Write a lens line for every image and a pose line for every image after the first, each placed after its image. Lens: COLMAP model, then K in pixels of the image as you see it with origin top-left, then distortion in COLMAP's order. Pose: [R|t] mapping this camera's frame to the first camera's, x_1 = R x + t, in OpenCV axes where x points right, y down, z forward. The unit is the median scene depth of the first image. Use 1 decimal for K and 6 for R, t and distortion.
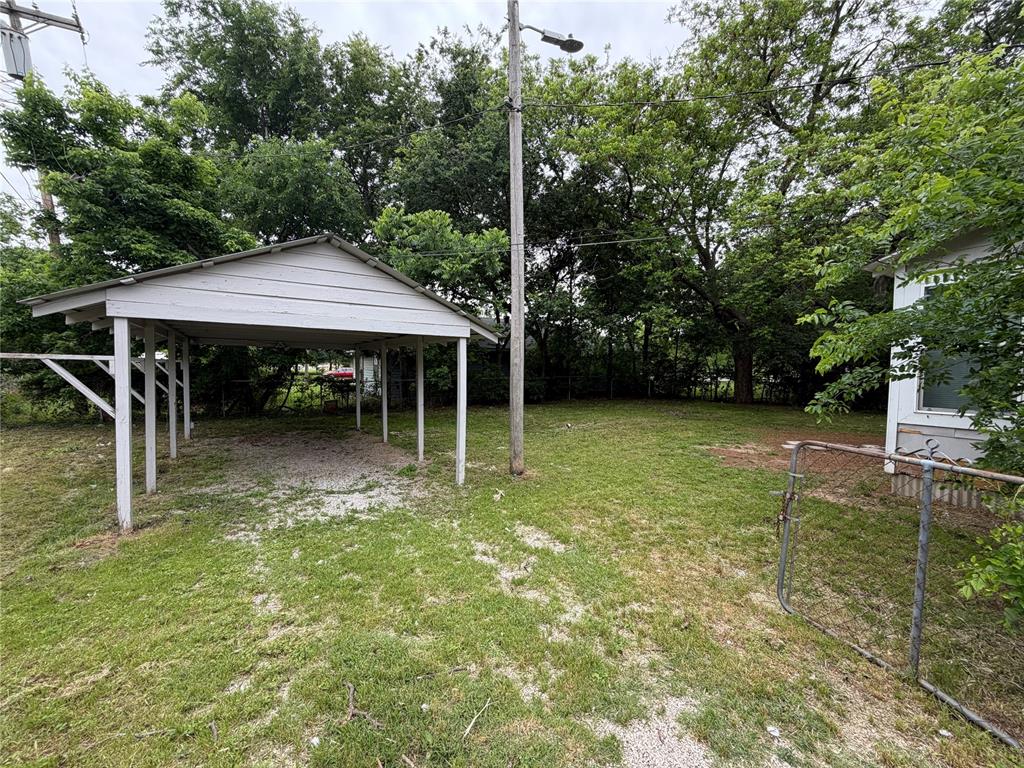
lens RADIAL K [[407.7, 0, 499.1], [0, 407.7, 383.7], [0, 0, 1]] dist [0.000470, -0.000266]
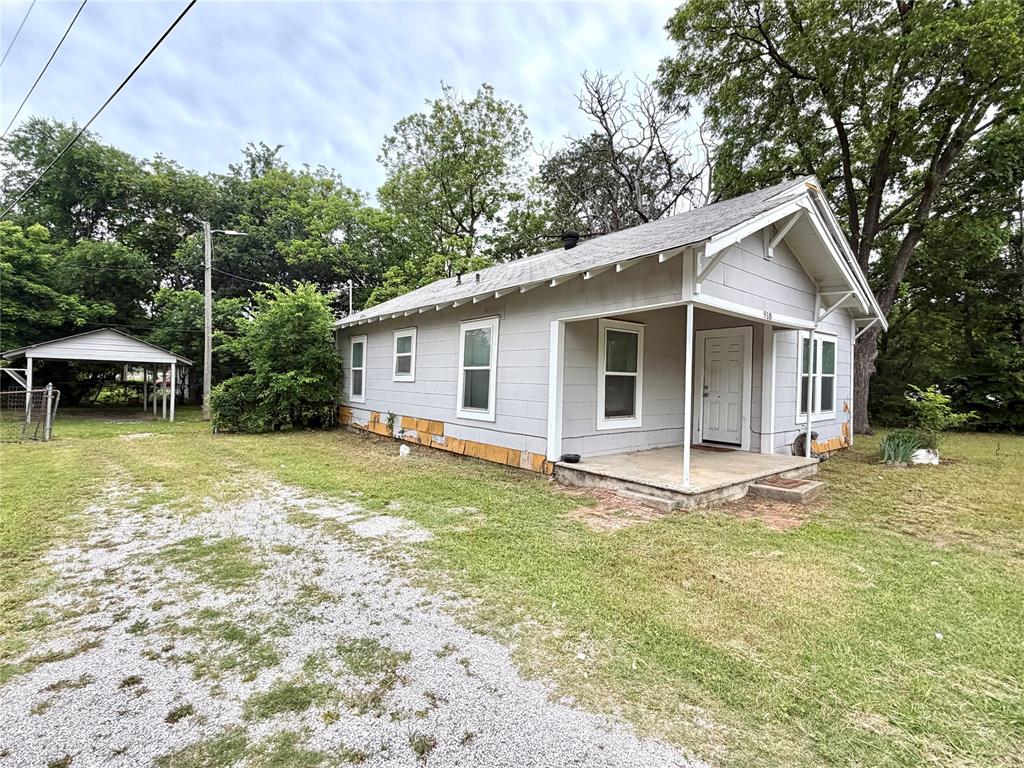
lens RADIAL K [[481.0, 0, 512.0], [0, 481.0, 384.0], [0, 0, 1]] dist [-0.001000, -0.000205]
pose [[0.978083, 0.012768, 0.207822, 1.374846], [-0.005891, 0.999415, -0.033678, 0.105995], [-0.208131, 0.031715, 0.977587, -2.388865]]
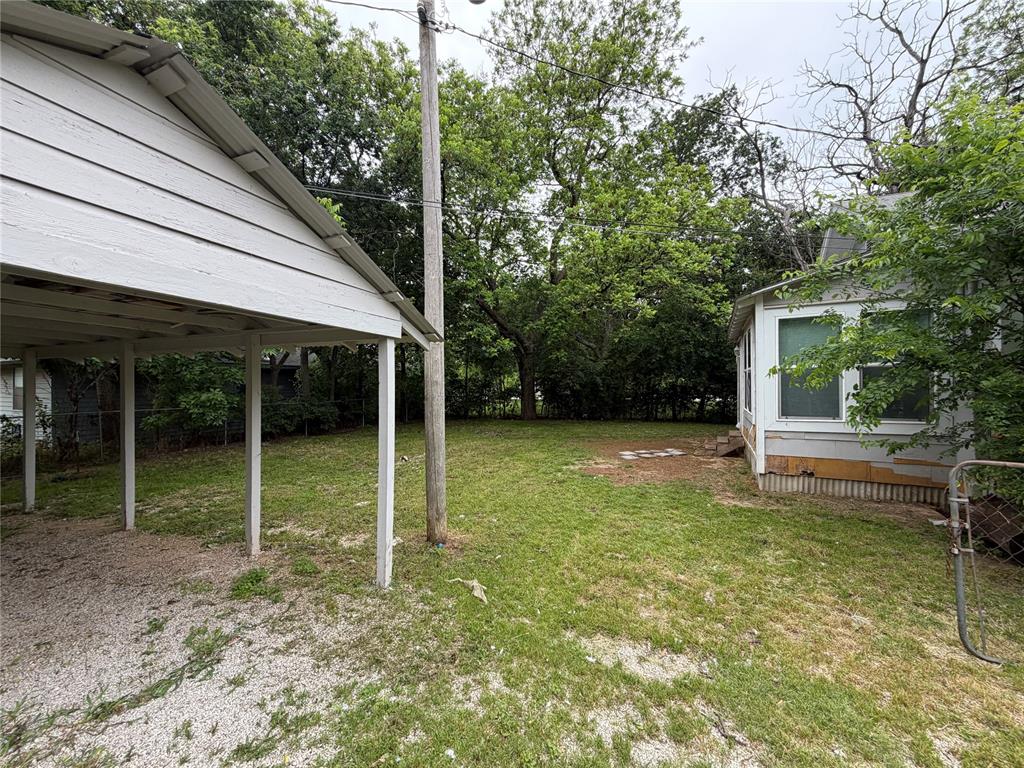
lens RADIAL K [[407.7, 0, 499.1], [0, 407.7, 383.7], [0, 0, 1]] dist [0.000470, -0.000266]
pose [[0.811213, -0.003531, 0.584741, -0.320660], [0.034406, 0.998538, -0.041701, -0.016073], [-0.583738, 0.053947, 0.810148, 0.429591]]
